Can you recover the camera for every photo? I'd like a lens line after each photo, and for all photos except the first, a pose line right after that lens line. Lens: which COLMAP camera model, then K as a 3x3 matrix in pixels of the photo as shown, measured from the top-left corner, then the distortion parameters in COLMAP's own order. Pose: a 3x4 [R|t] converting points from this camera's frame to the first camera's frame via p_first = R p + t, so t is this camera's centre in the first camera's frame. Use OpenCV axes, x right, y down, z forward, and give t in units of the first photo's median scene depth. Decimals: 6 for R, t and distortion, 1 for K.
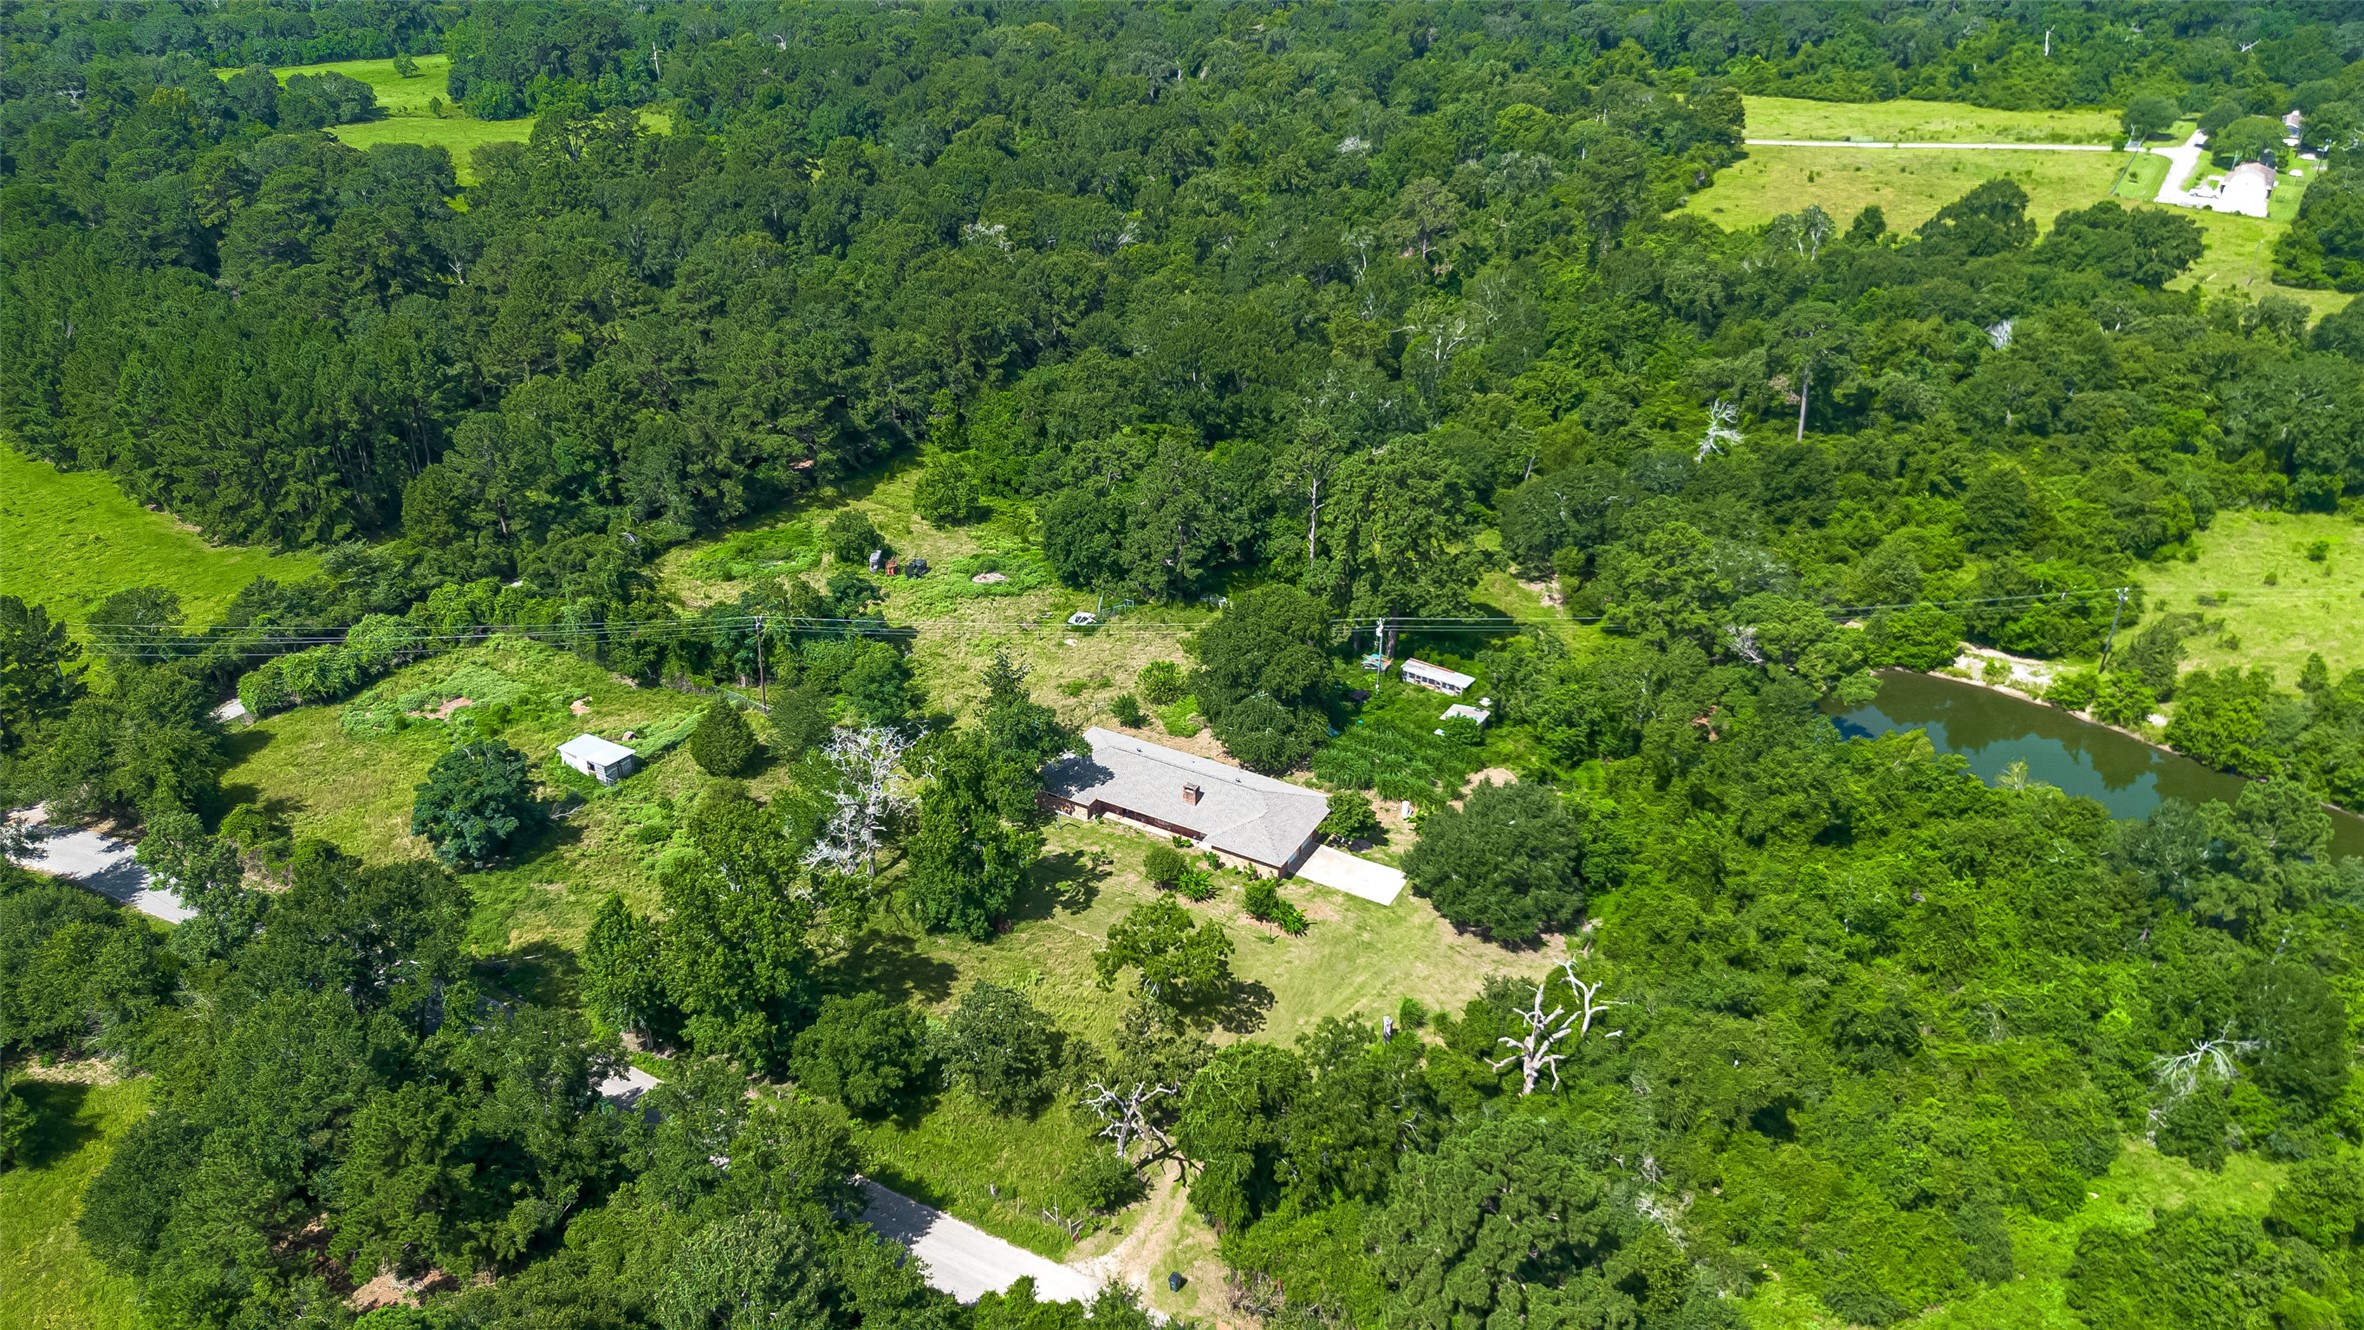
lens RADIAL K [[1615.0, 0, 1182.0], [0, 1615.0, 665.0], [0, 0, 1]] dist [0.056852, -0.063058]
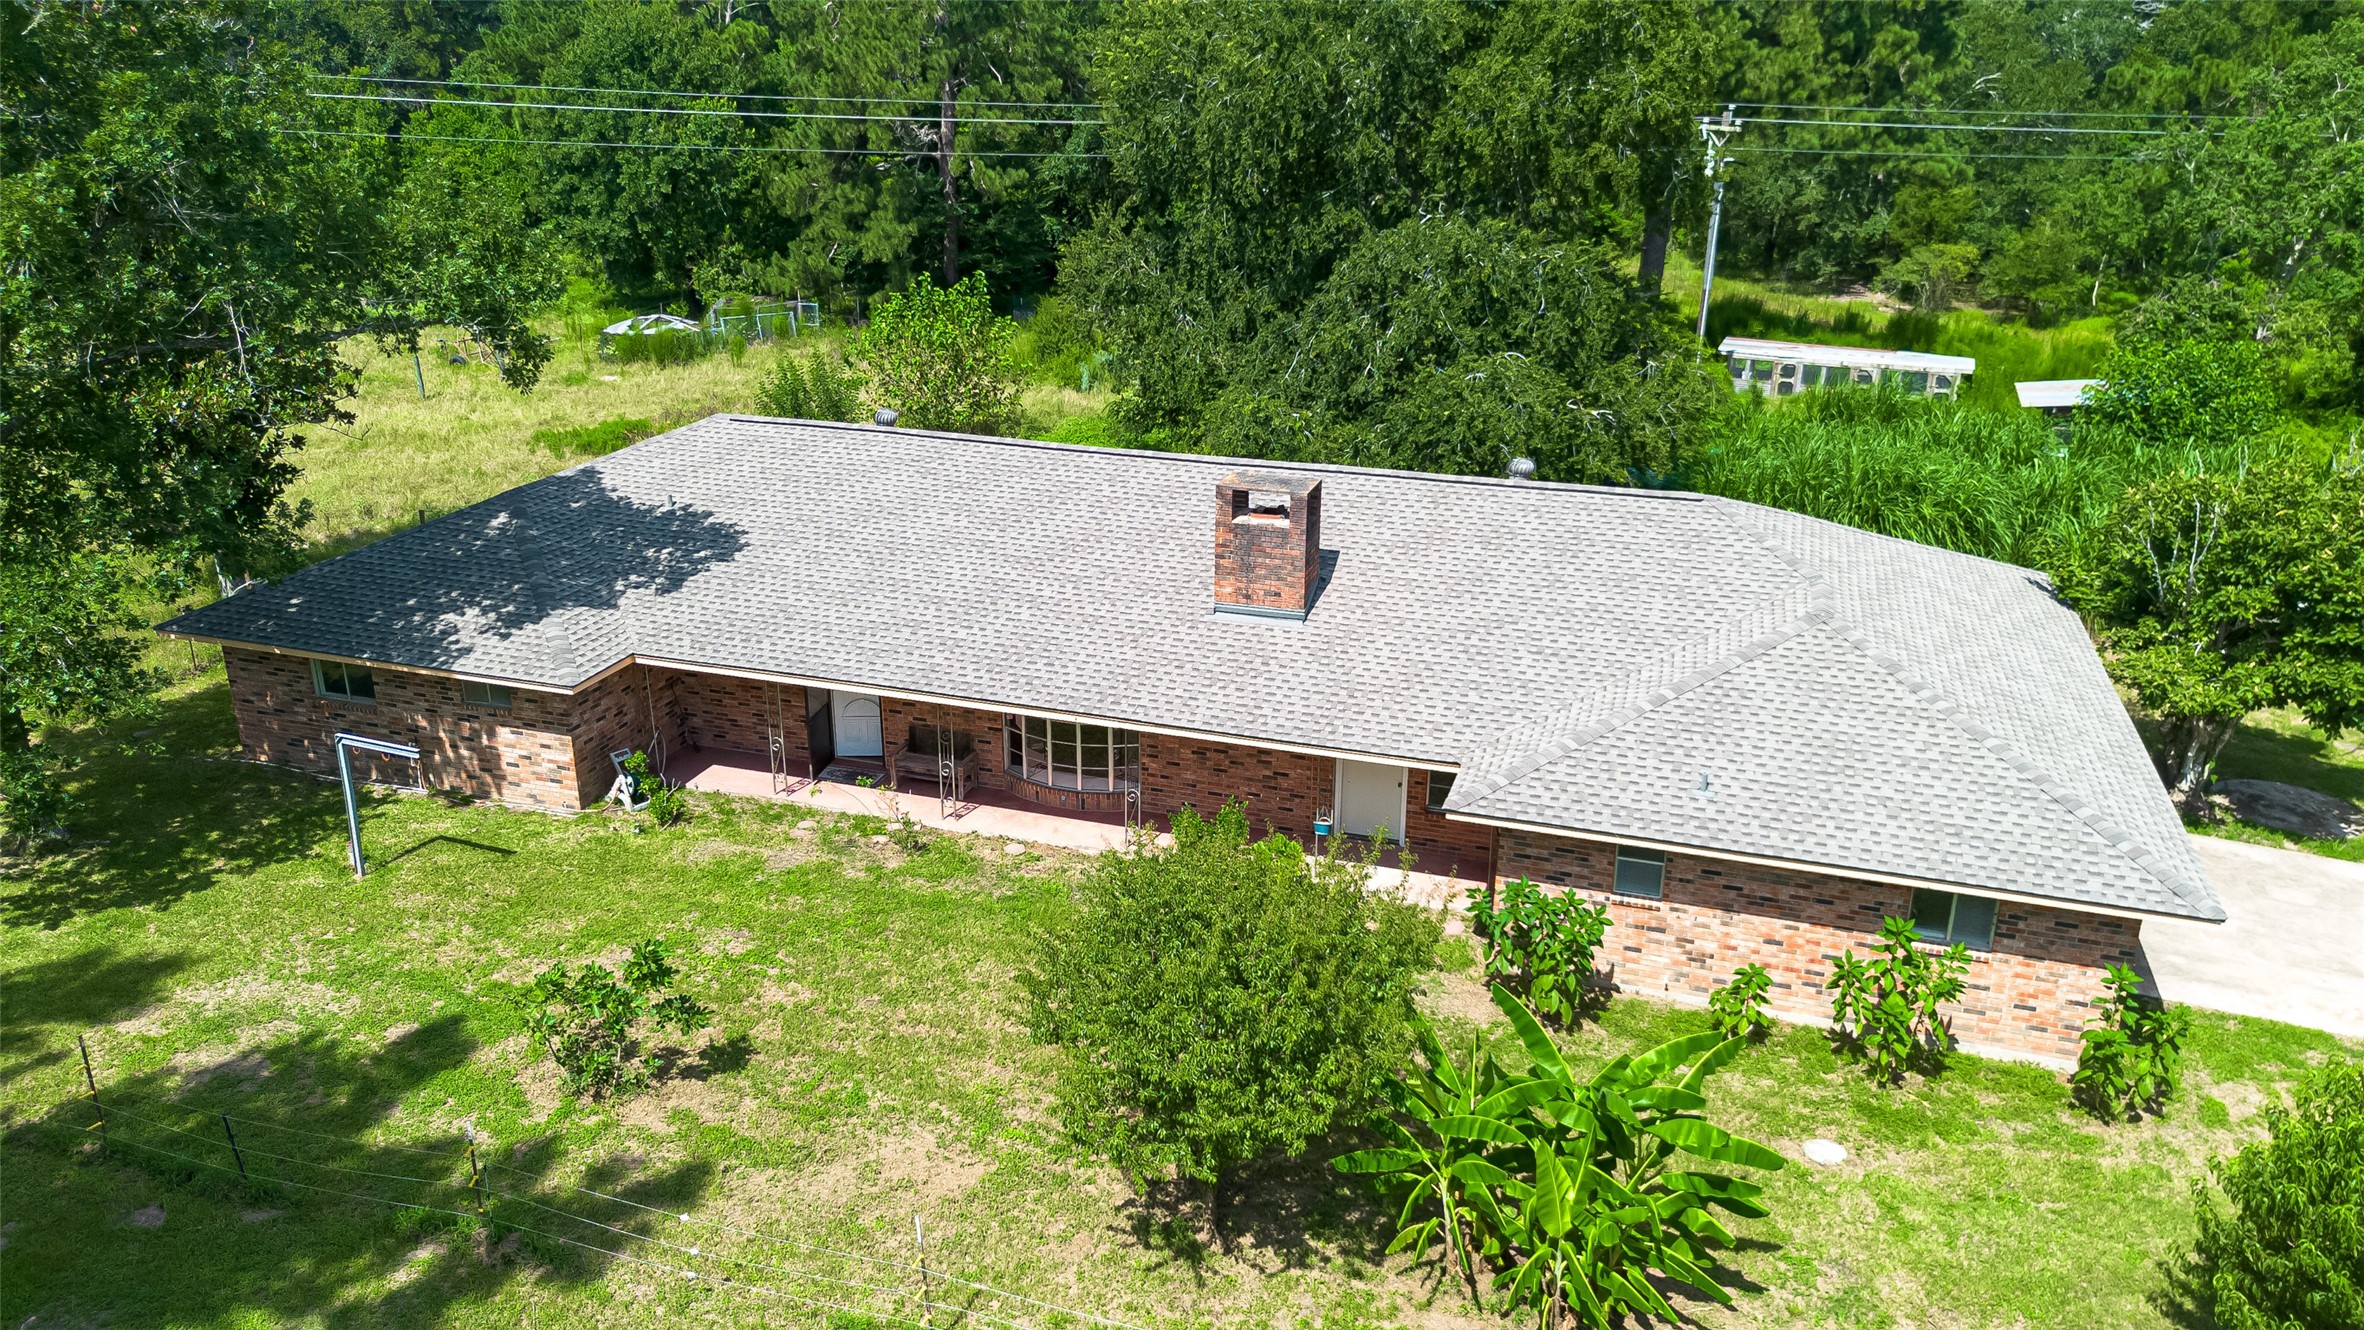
lens RADIAL K [[1615.0, 0, 1182.0], [0, 1615.0, 665.0], [0, 0, 1]] dist [0.056852, -0.063058]
pose [[0.980506, -0.080637, 0.179183, -0.028716], [0.101679, 0.988546, -0.111524, 0.105856], [-0.168137, 0.127569, 0.977474, 0.839205]]
